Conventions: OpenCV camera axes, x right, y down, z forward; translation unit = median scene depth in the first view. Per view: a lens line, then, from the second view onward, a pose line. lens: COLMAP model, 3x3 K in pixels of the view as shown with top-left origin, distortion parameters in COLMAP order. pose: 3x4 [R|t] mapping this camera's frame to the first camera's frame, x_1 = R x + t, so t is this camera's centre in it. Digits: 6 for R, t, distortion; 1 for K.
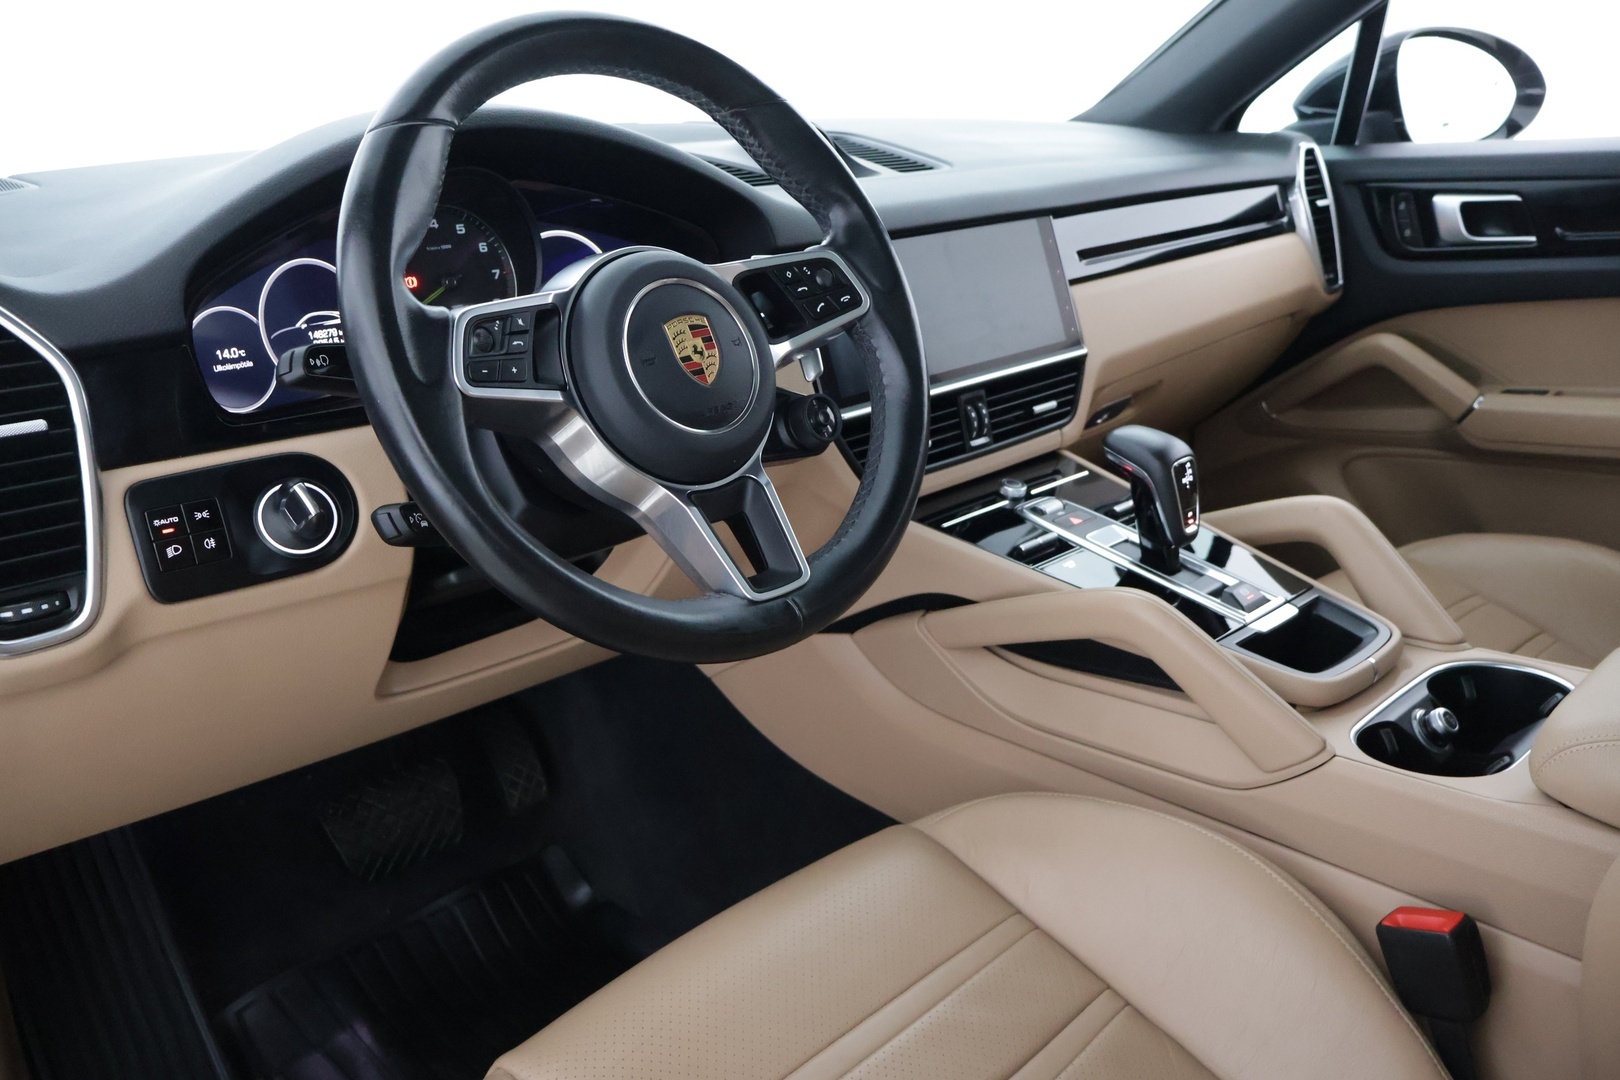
lens RADIAL K [[1371.4, 0, 810.0], [0, 1371.4, 540.0], [0, 0, 1]] dist [-0.013476, -0.006192]
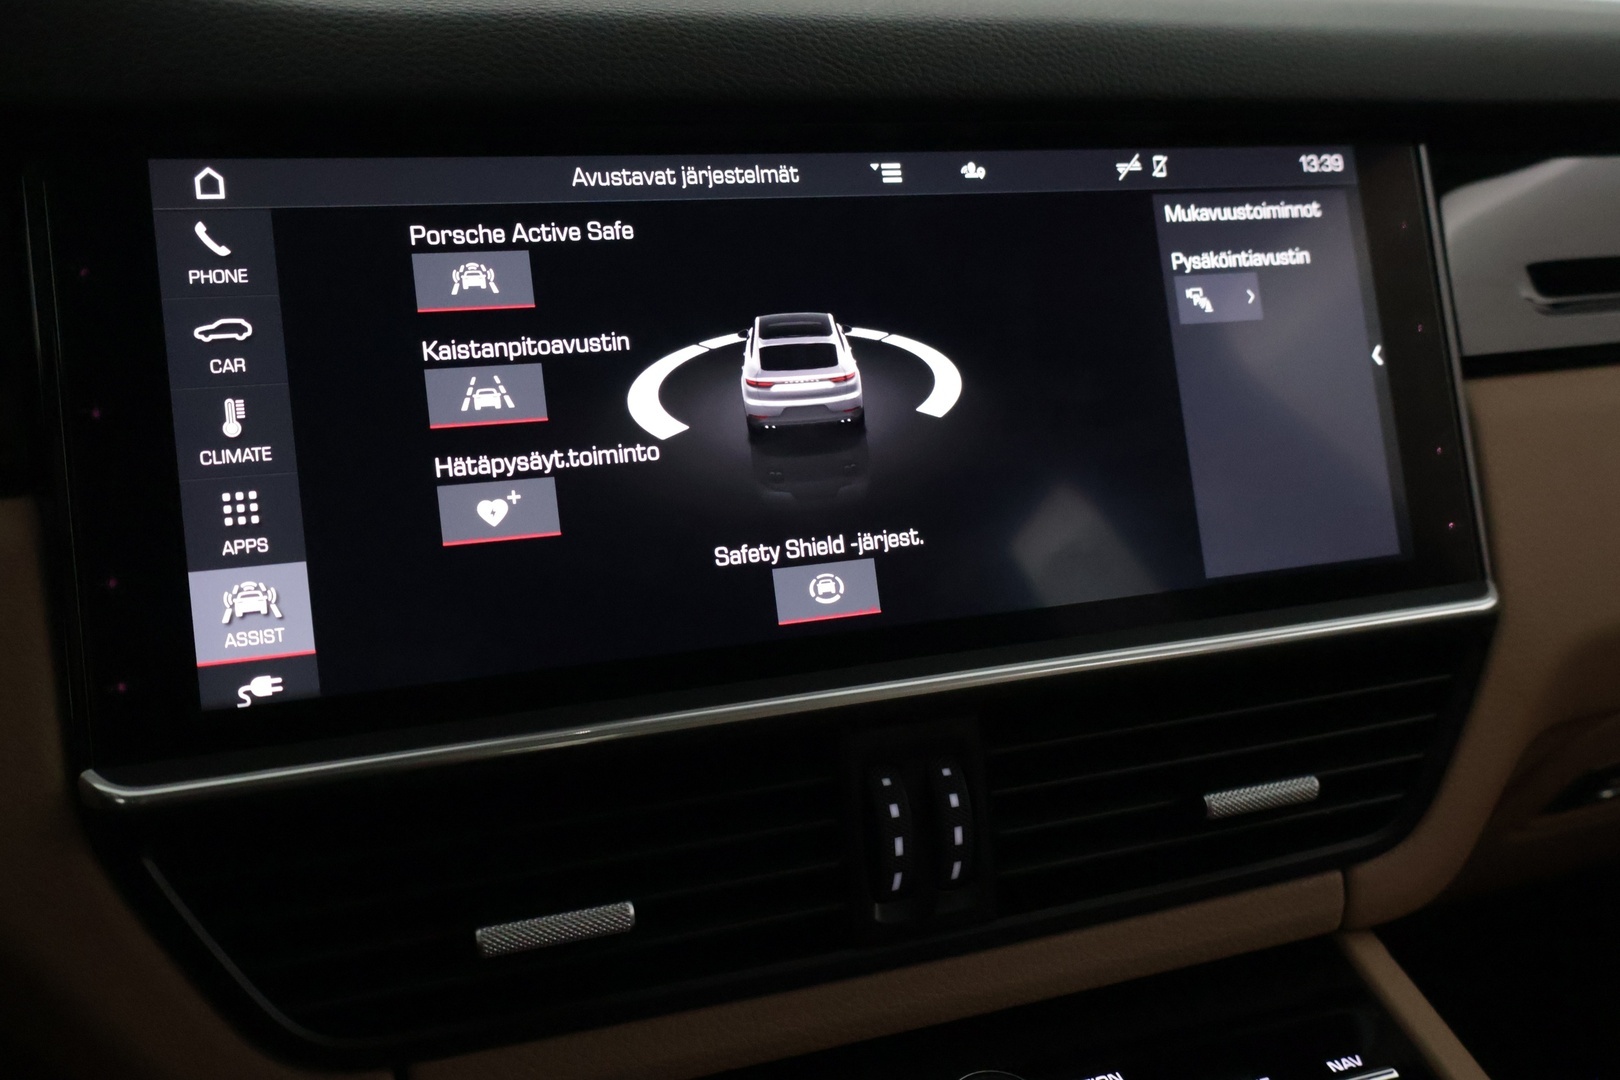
lens RADIAL K [[1493.8, 0, 810.0], [0, 1493.8, 540.0], [0, 0, 1]] dist [0.008465, -0.001764]
pose [[0.903885, 0.125295, -0.409015, 0.199720], [-0.150437, 0.988172, -0.029741, -0.121830], [0.400451, 0.088414, 0.912043, 0.662746]]
